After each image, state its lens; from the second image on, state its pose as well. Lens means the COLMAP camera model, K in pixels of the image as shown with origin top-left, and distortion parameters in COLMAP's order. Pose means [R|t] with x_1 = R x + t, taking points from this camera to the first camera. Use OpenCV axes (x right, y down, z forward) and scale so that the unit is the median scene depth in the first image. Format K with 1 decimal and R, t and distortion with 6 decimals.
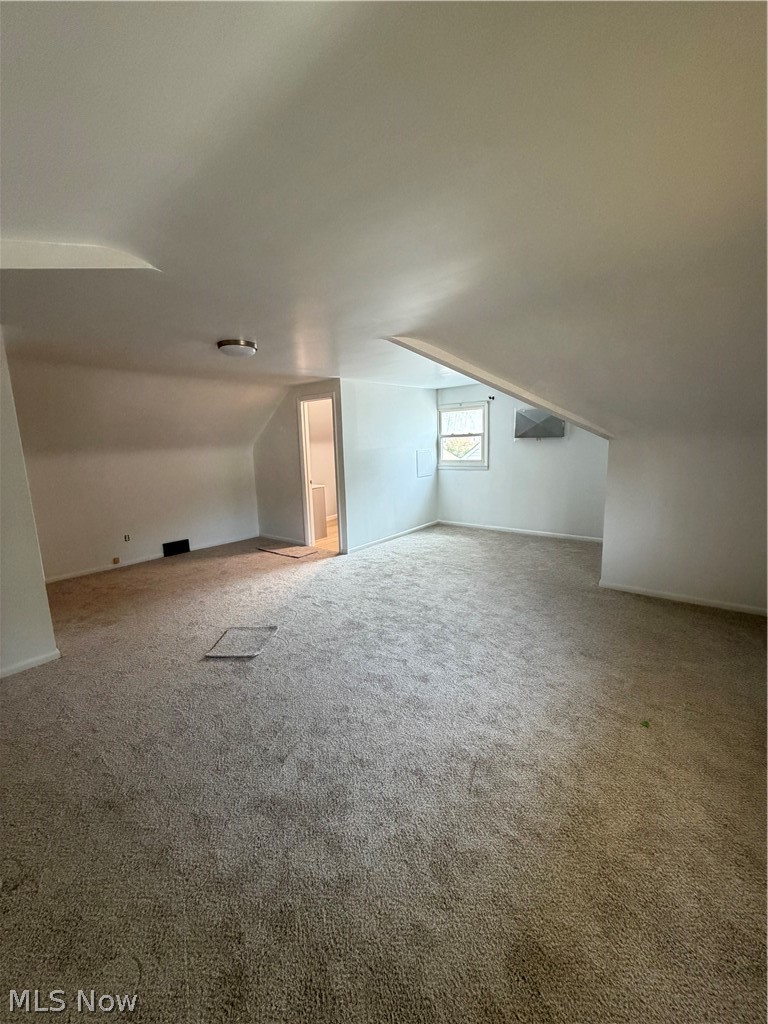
lens RADIAL K [[409.4, 0, 384.0], [0, 409.4, 512.0], [0, 0, 1]] dist [0.002140, 0.000260]
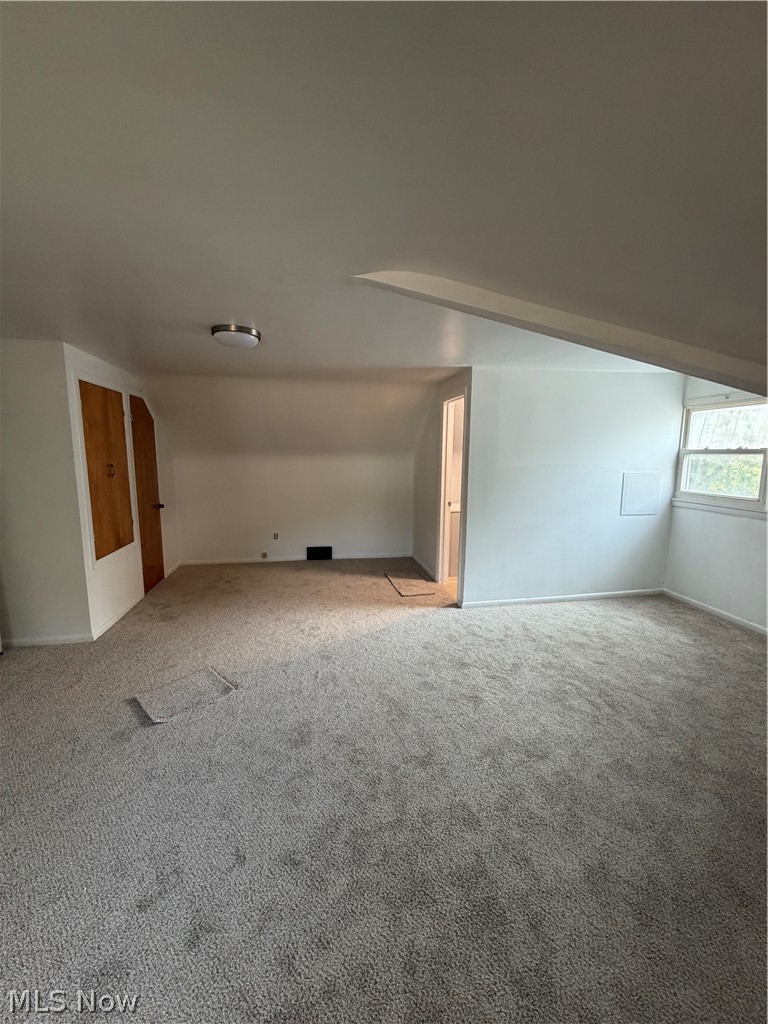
lens RADIAL K [[409.4, 0, 384.0], [0, 409.4, 512.0], [0, 0, 1]] dist [0.002140, 0.000260]
pose [[0.760427, 0.130949, -0.636084, 0.259831], [-0.139743, 0.989509, 0.036648, -0.078308], [0.634210, 0.061020, 0.770749, 0.357984]]
